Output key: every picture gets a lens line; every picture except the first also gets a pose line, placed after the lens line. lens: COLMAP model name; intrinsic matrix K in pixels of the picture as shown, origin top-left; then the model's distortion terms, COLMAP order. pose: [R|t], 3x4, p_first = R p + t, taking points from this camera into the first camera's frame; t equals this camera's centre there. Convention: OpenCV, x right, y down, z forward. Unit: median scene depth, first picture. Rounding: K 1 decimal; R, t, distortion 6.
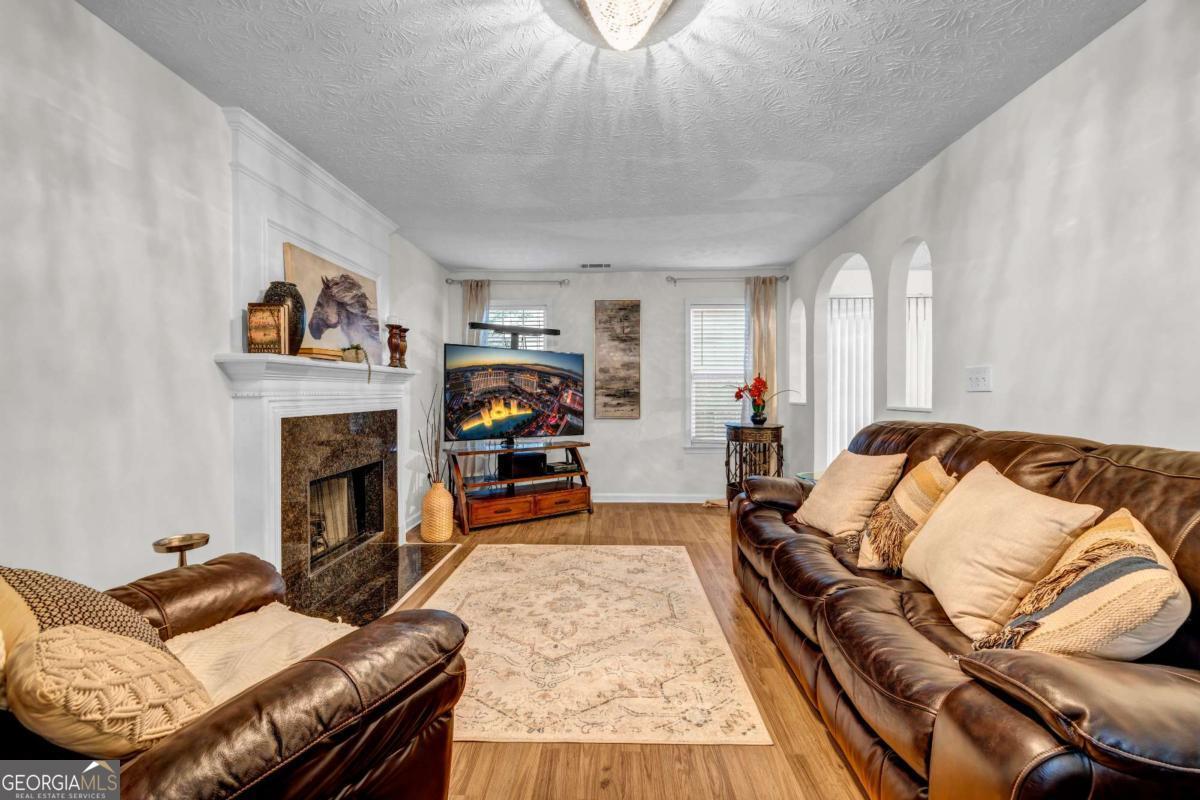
lens RADIAL K [[507.1, 0, 574.2], [0, 507.1, 397.3], [0, 0, 1]] dist [0.001636, 0.000523]
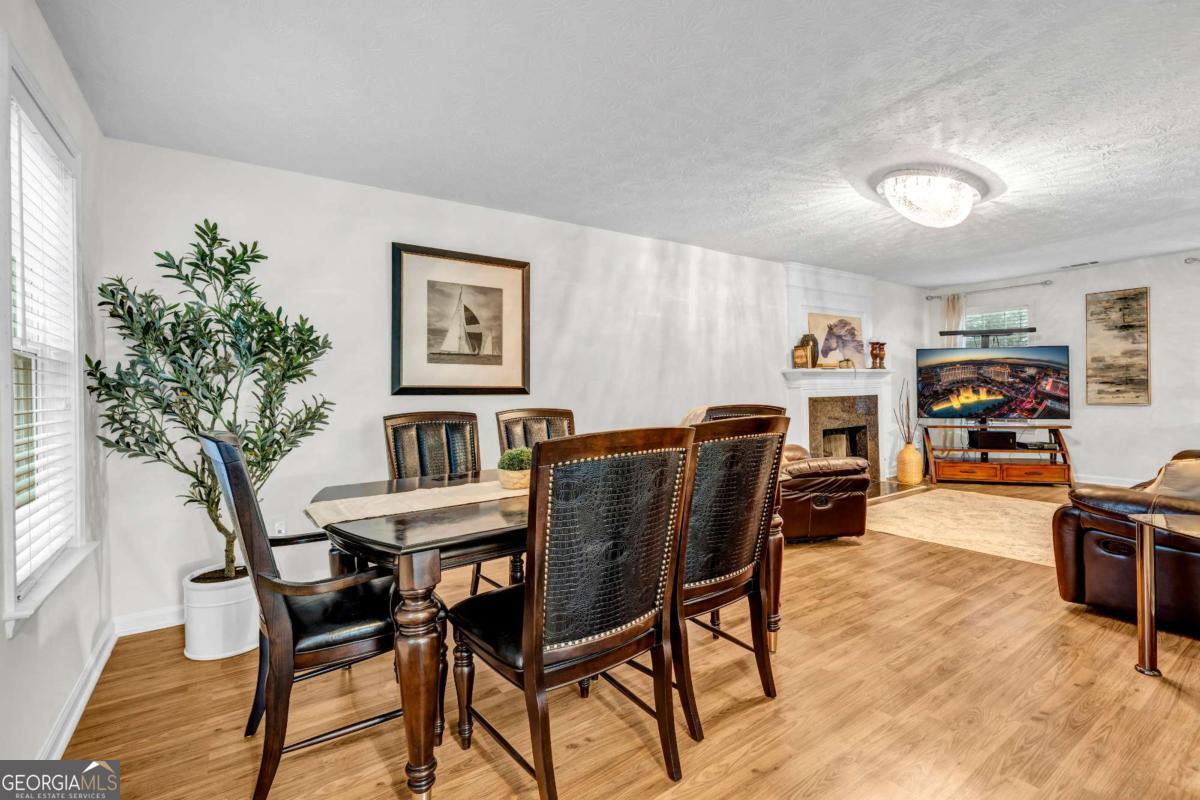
lens RADIAL K [[507.1, 0, 581.7], [0, 507.1, 387.2], [0, 0, 1]] dist [0.001636, 0.000523]
pose [[0.585563, -0.015386, -0.810481, 0.333103], [0.011903, 0.999875, -0.010382, 0.004585], [0.810540, -0.003568, 0.585673, -0.573908]]
